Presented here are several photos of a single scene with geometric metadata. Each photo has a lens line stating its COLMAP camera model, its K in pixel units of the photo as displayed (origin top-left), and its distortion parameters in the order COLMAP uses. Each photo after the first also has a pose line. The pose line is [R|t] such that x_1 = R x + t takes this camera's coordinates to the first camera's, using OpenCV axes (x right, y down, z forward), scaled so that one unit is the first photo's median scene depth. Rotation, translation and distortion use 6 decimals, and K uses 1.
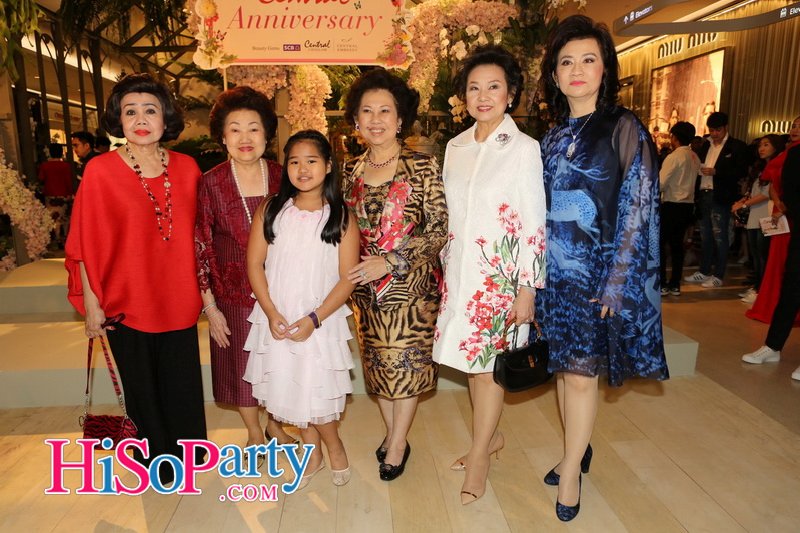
lens RADIAL K [[554.5, 0, 400.0], [0, 554.5, 266.5], [0, 0, 1]] dist [-0.080780, 0.006697]
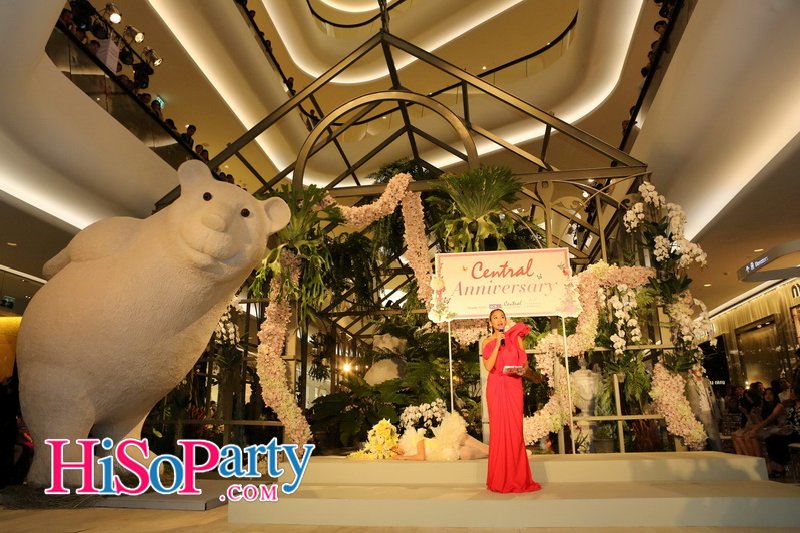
lens RADIAL K [[554.5, 0, 400.0], [0, 554.5, 266.5], [0, 0, 1]] dist [-0.080780, 0.006697]
pose [[0.970375, -0.068542, -0.231679, -0.085996], [-0.041315, 0.897715, -0.438635, 0.143934], [0.238046, 0.435212, 0.868288, -0.347427]]
